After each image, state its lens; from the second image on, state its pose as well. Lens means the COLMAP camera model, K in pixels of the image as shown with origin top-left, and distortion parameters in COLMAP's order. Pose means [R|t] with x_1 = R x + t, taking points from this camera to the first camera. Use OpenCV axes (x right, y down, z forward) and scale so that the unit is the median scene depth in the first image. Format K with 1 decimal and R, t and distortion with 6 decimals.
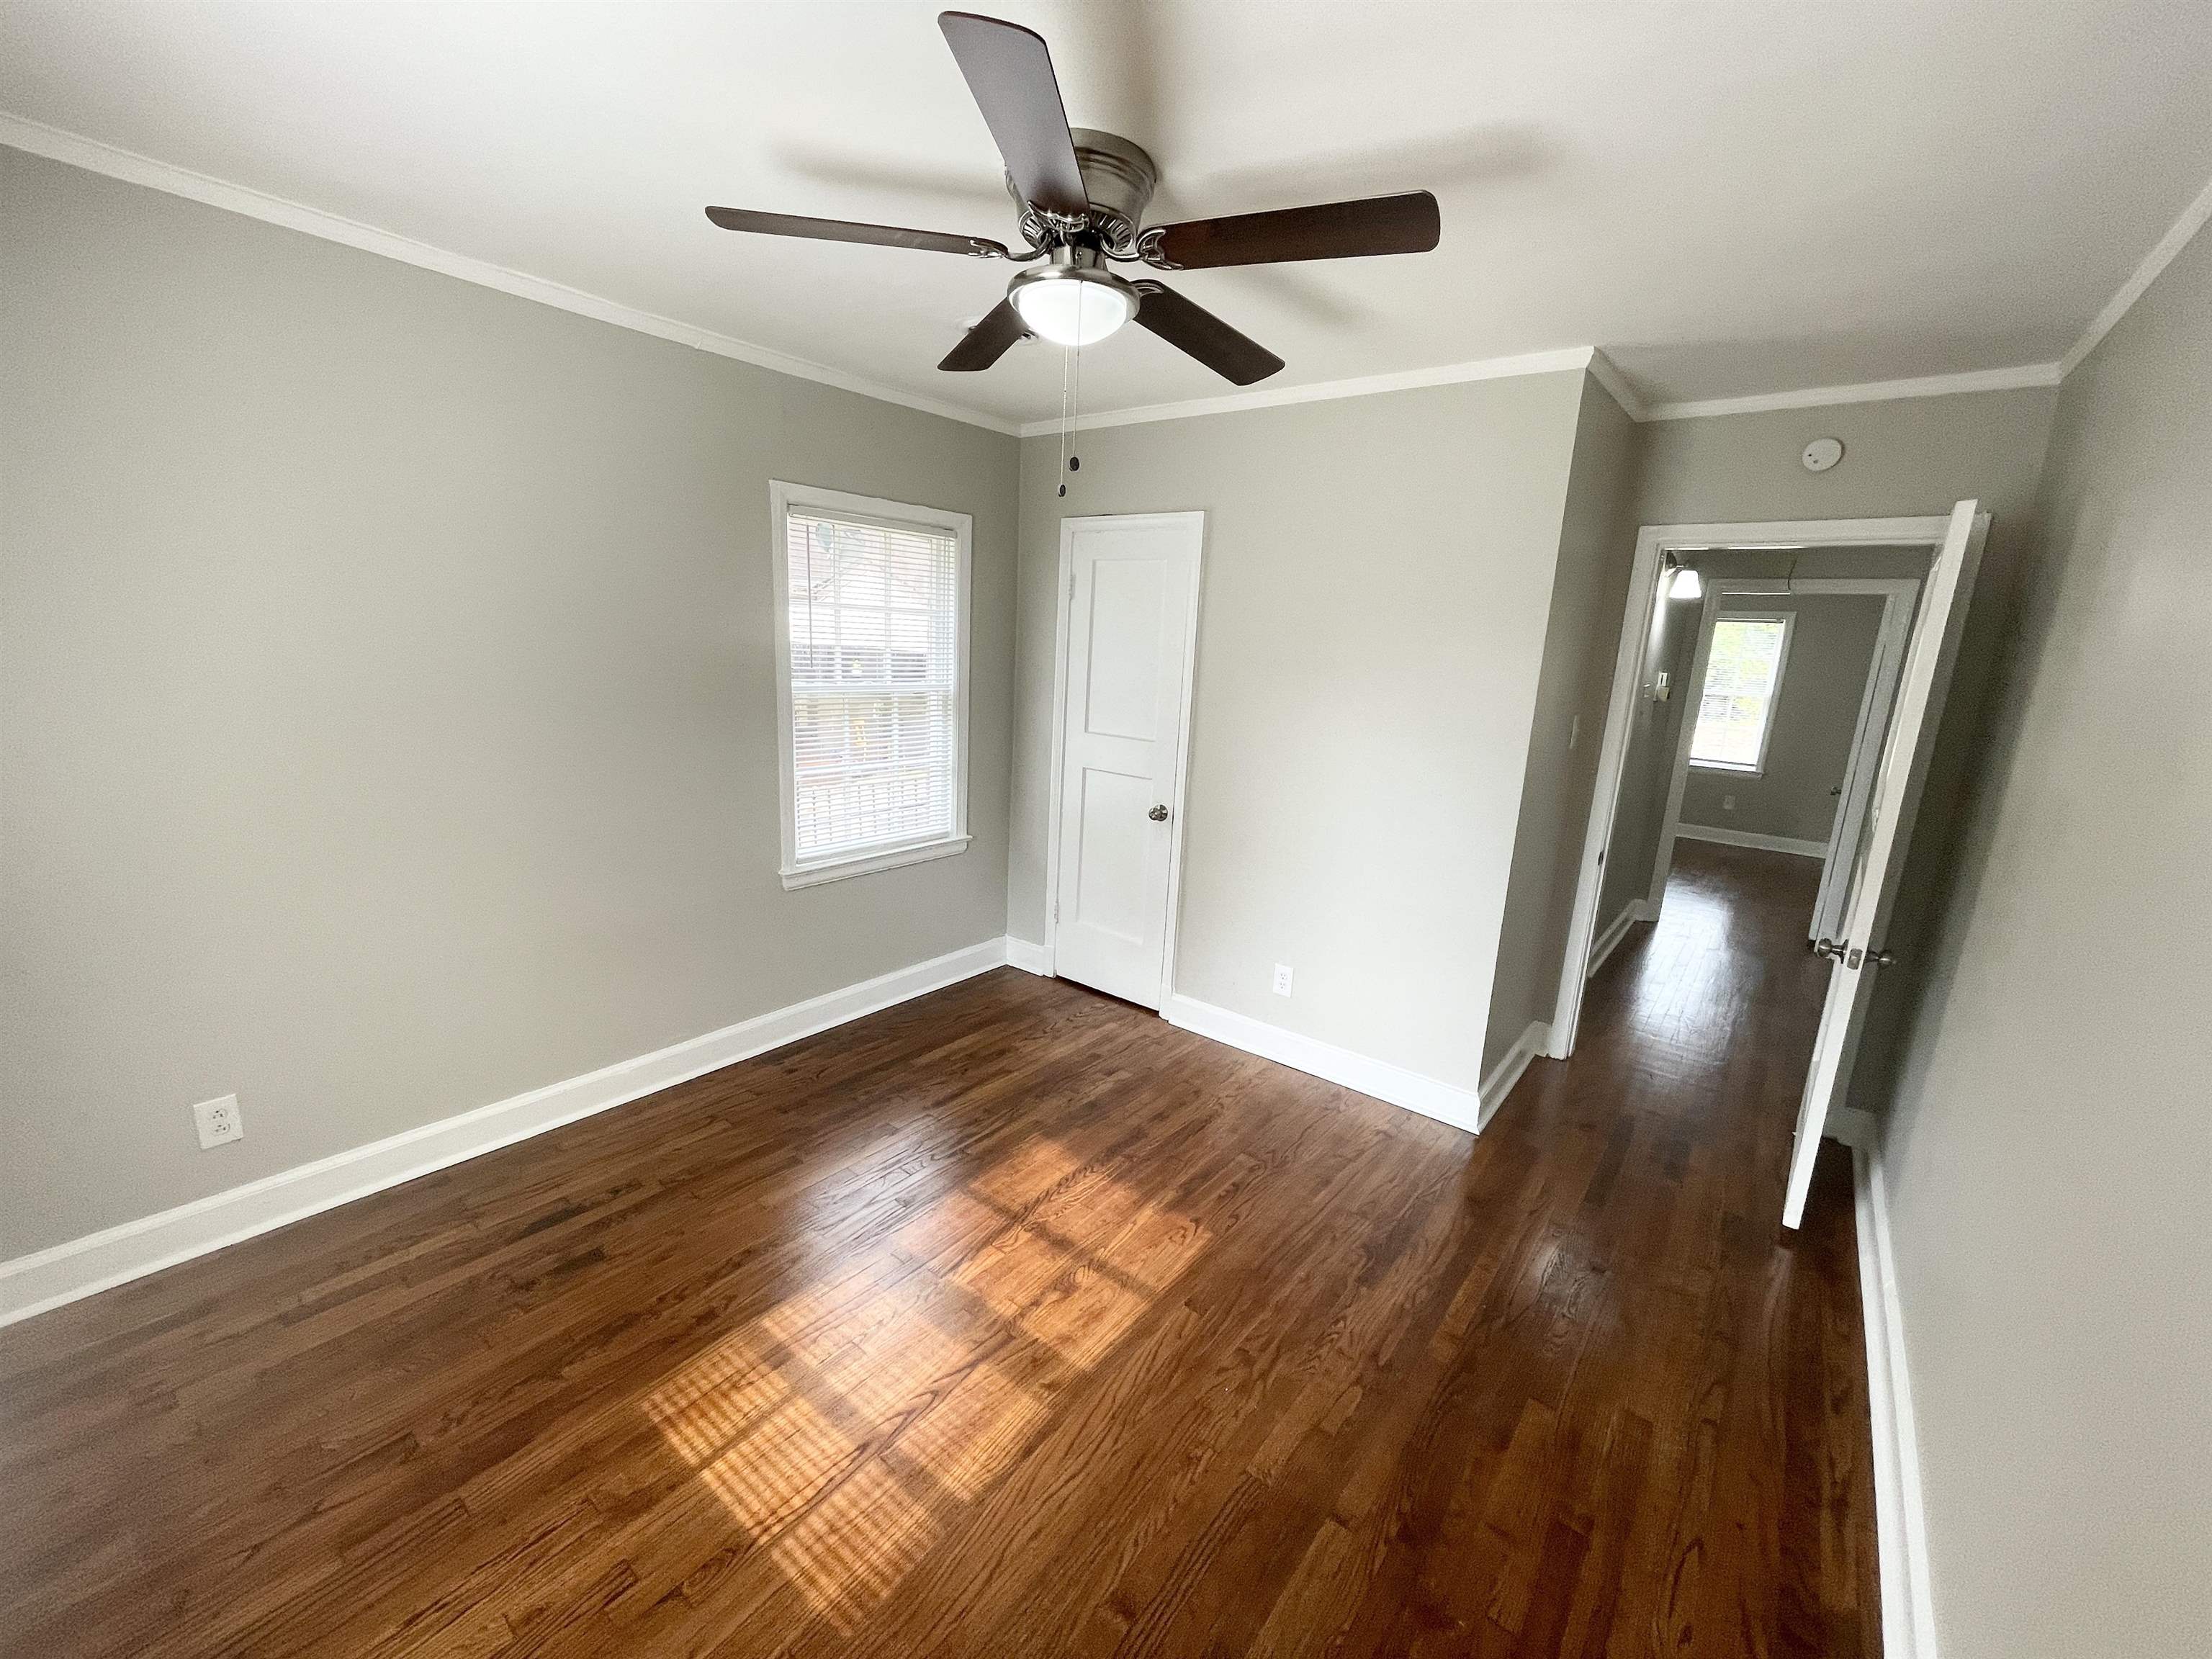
lens RADIAL K [[891.2, 0, 1095.5], [0, 891.2, 821.9], [0, 0, 1]] dist [-0.001375, 0.000312]
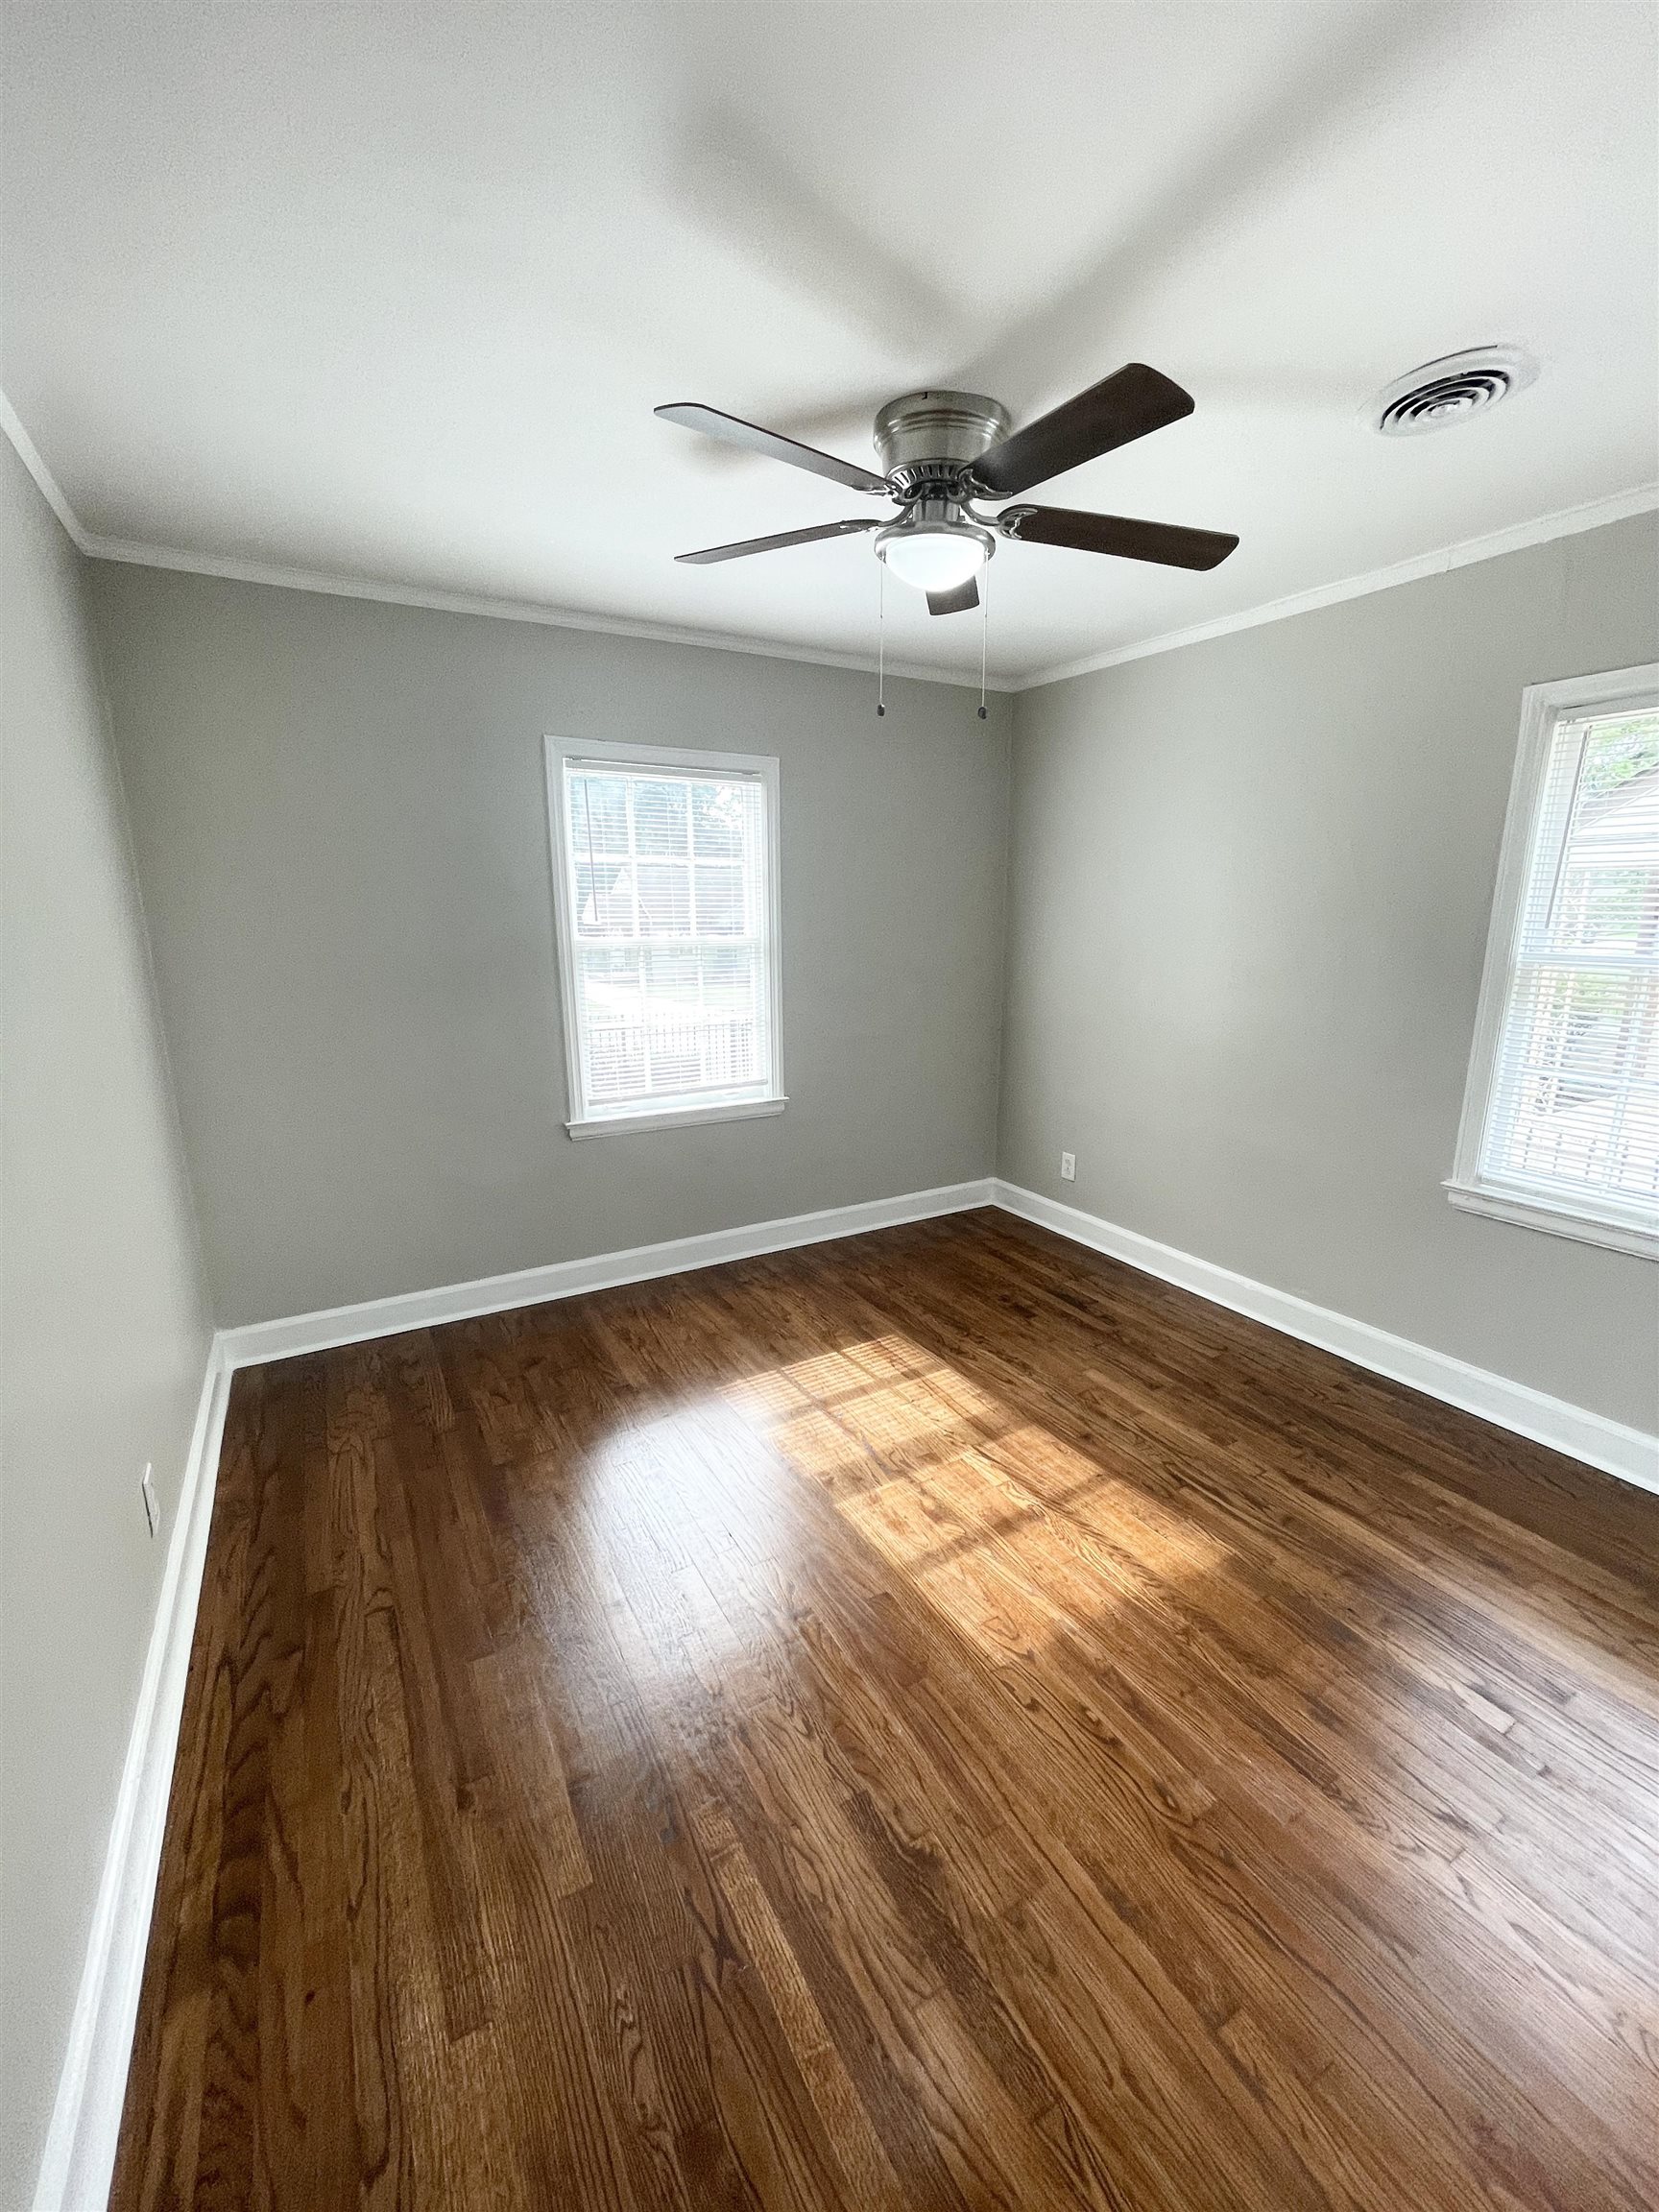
lens RADIAL K [[892.6, 0, 834.2], [0, 892.6, 1098.8], [0, 0, 1]] dist [-0.010986, 0.000030]
pose [[-0.356825, 0.149933, -0.922061, 0.806630], [-0.213280, 0.947892, 0.236670, -0.120149], [0.909498, 0.281107, -0.306254, 1.007789]]
